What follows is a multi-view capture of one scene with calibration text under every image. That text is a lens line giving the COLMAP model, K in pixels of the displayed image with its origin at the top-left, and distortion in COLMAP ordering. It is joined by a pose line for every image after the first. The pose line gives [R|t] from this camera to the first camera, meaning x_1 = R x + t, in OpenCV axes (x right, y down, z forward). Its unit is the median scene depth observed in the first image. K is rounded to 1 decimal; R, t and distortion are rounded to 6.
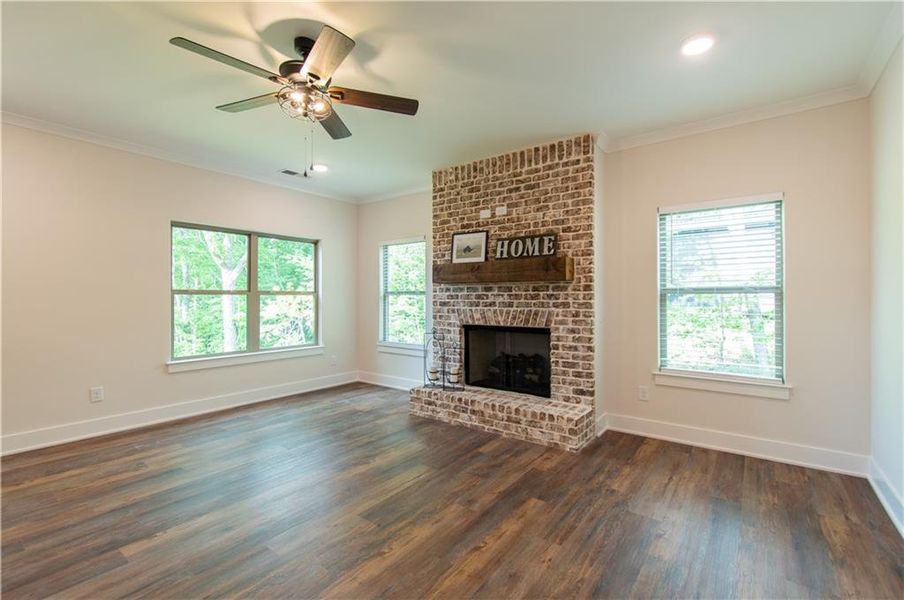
lens RADIAL K [[405.5, 0, 444.4], [0, 405.5, 294.2], [0, 0, 1]] dist [0.001306, 0.002394]
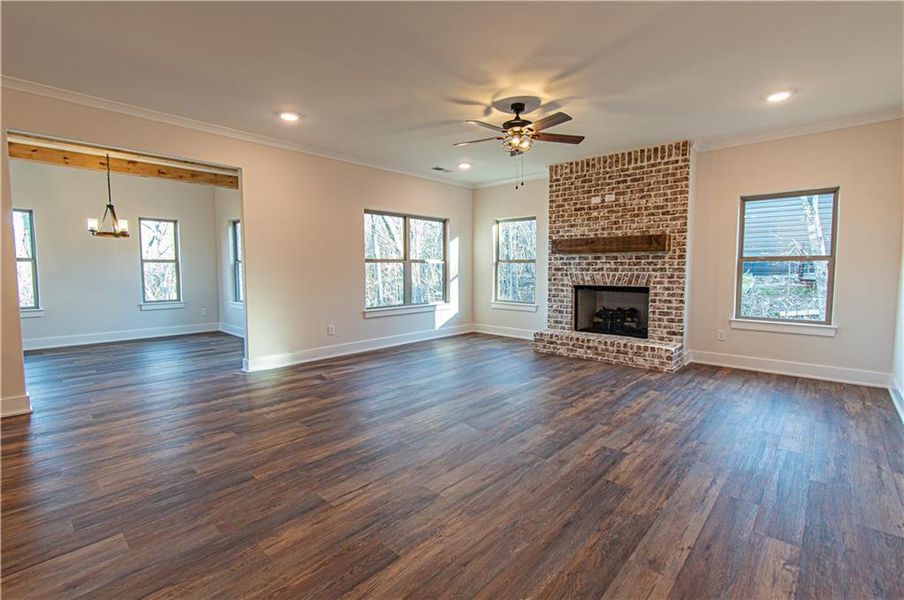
lens RADIAL K [[405.5, 0, 451.0], [0, 405.5, 291.8], [0, 0, 1]] dist [0.001306, 0.002394]
pose [[0.995483, 0.005712, -0.094765, -0.262237], [0.000917, 0.997563, 0.069770, 0.005141], [0.094932, -0.069541, 0.993052, -0.394062]]
